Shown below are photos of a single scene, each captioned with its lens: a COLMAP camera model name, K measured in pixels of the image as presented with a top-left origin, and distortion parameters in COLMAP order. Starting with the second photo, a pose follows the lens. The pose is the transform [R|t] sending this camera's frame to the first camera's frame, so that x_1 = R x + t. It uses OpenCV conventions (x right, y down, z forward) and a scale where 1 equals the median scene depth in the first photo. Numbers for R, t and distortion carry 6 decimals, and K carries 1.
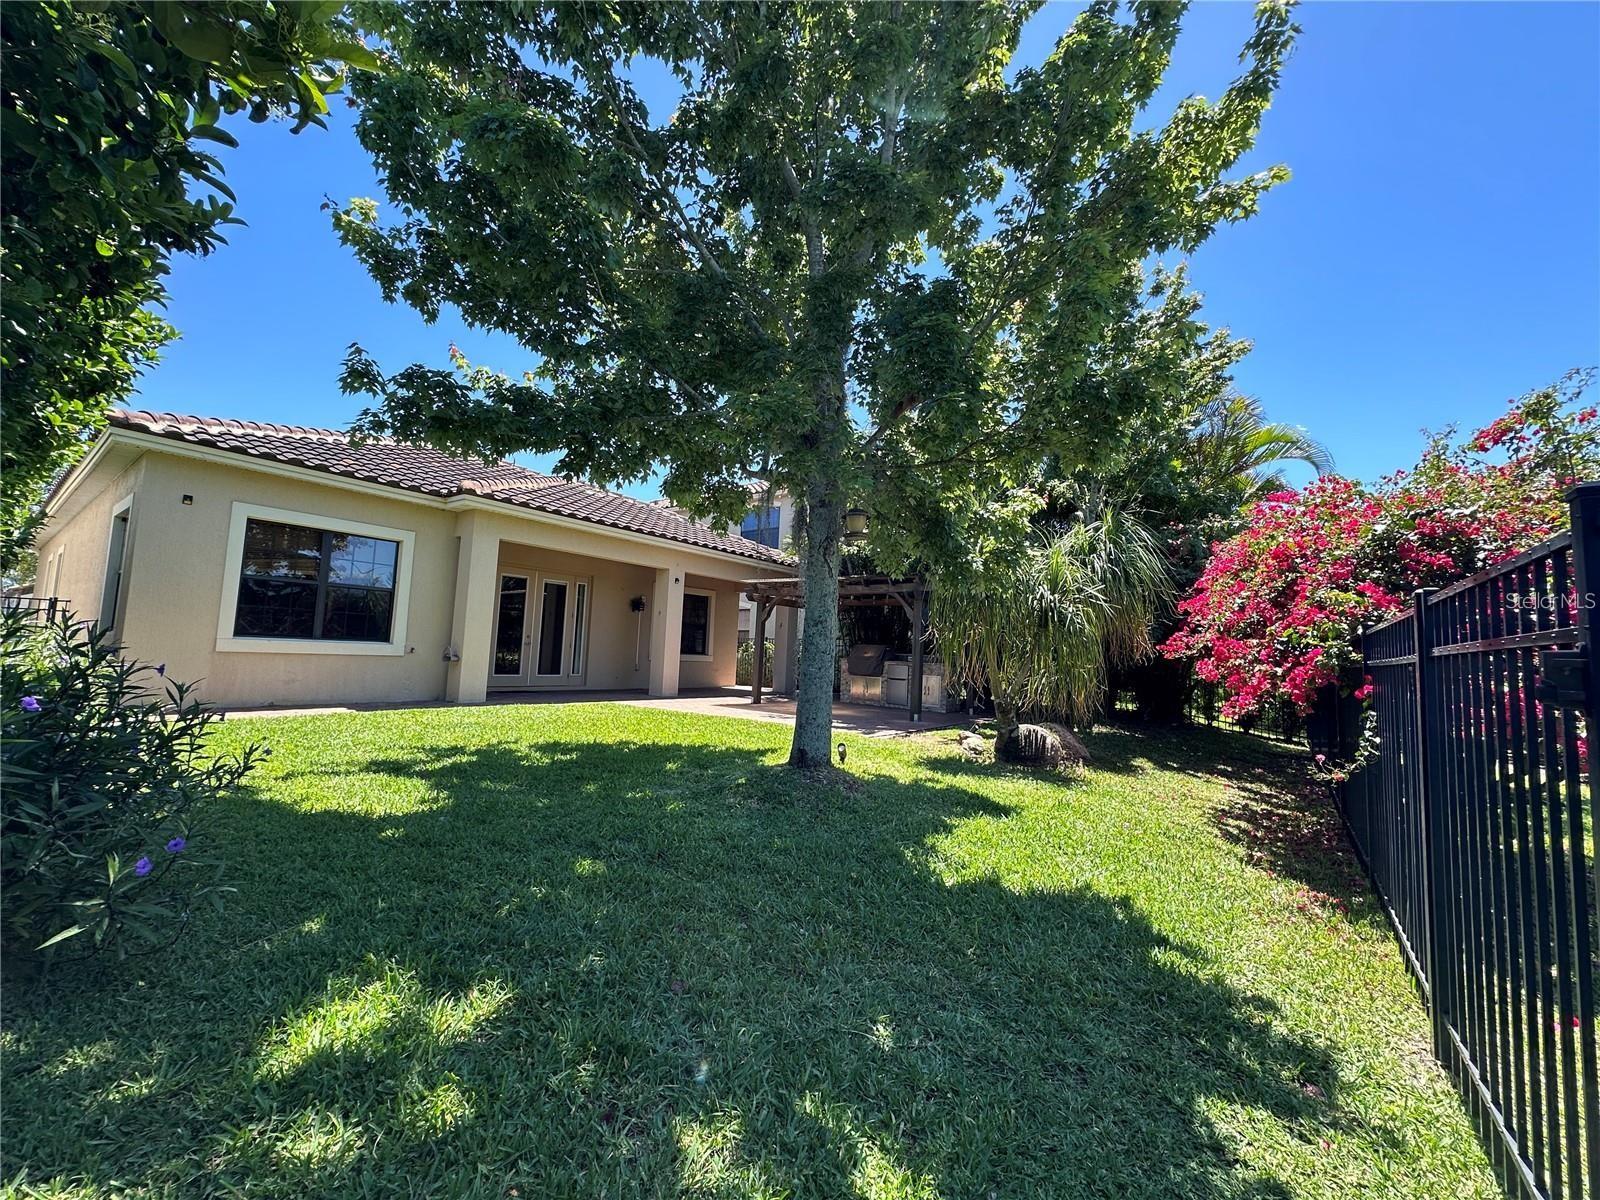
lens RADIAL K [[637.1, 0, 798.0], [0, 637.1, 600.5], [0, 0, 1]] dist [-0.002995, 0.000917]
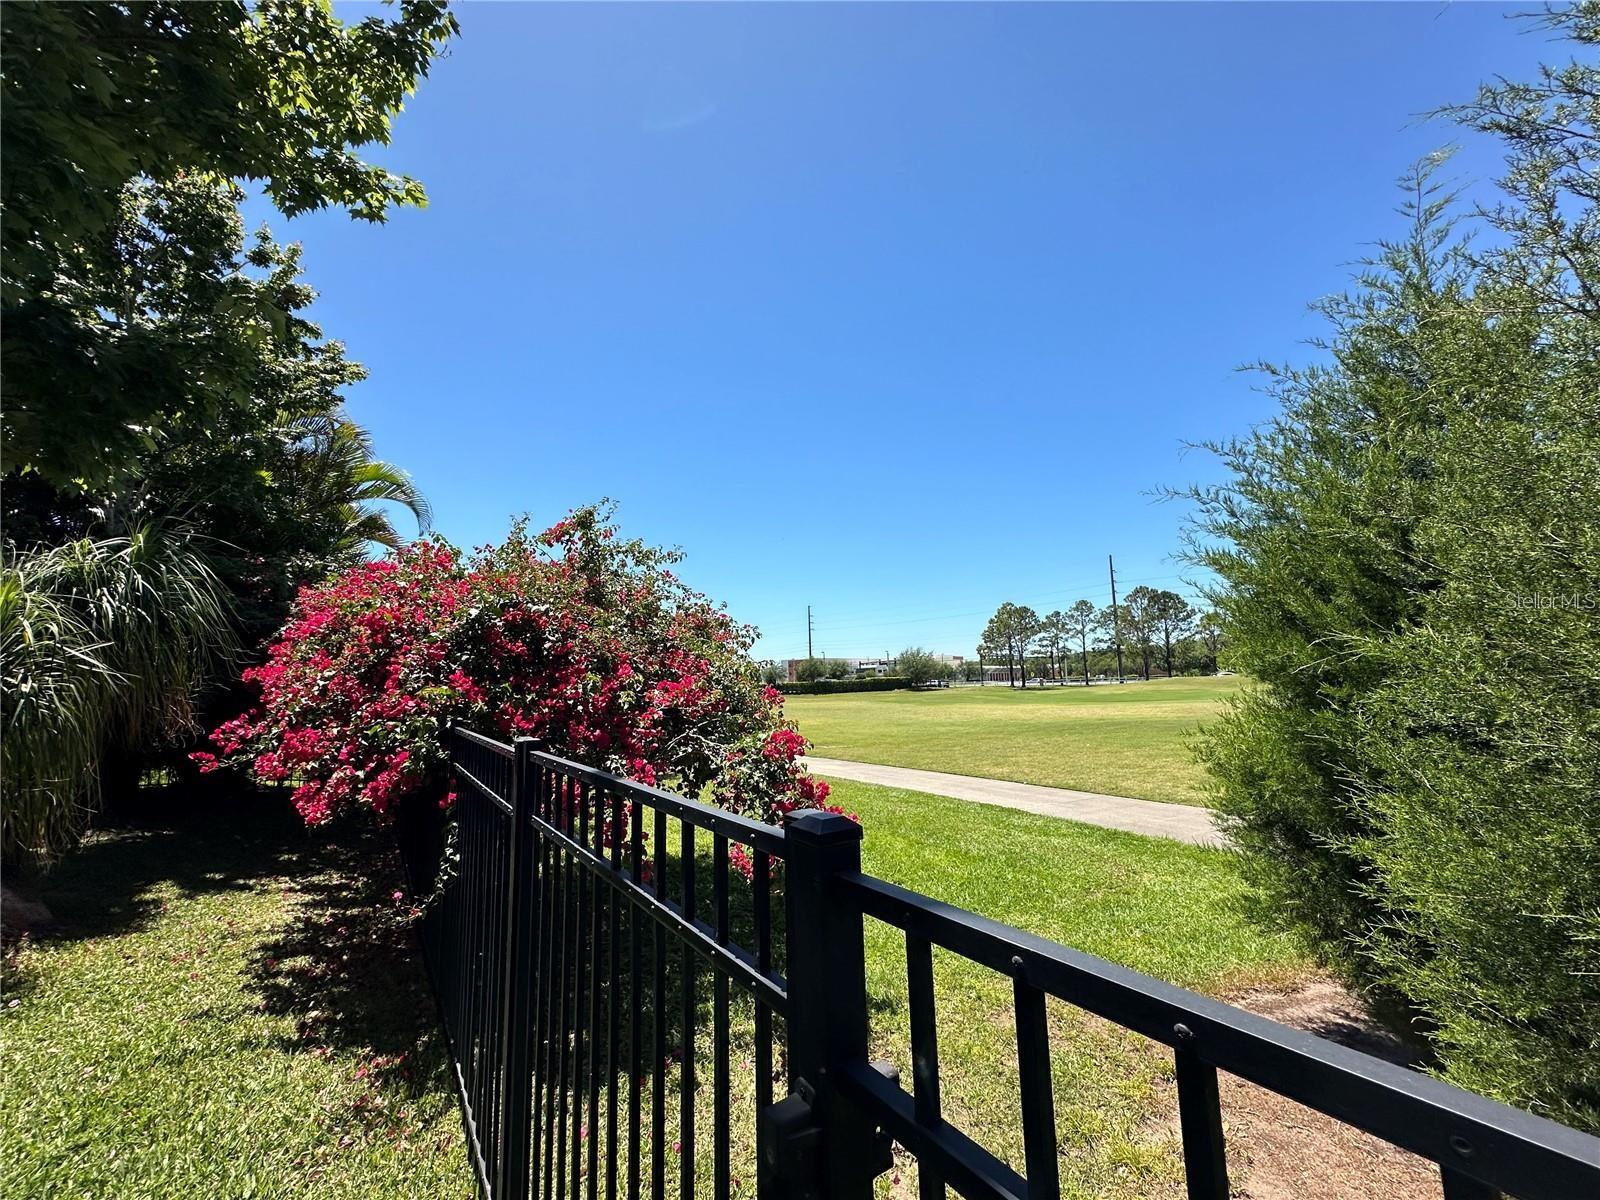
lens RADIAL K [[637.1, 0, 799.0], [0, 637.1, 599.7], [0, 0, 1]] dist [-0.002995, 0.000917]
pose [[0.325469, 0.076254, 0.942473, 0.091971], [-0.047119, 0.996813, -0.064379, -0.056548], [-0.944378, -0.023455, 0.328025, 0.124268]]
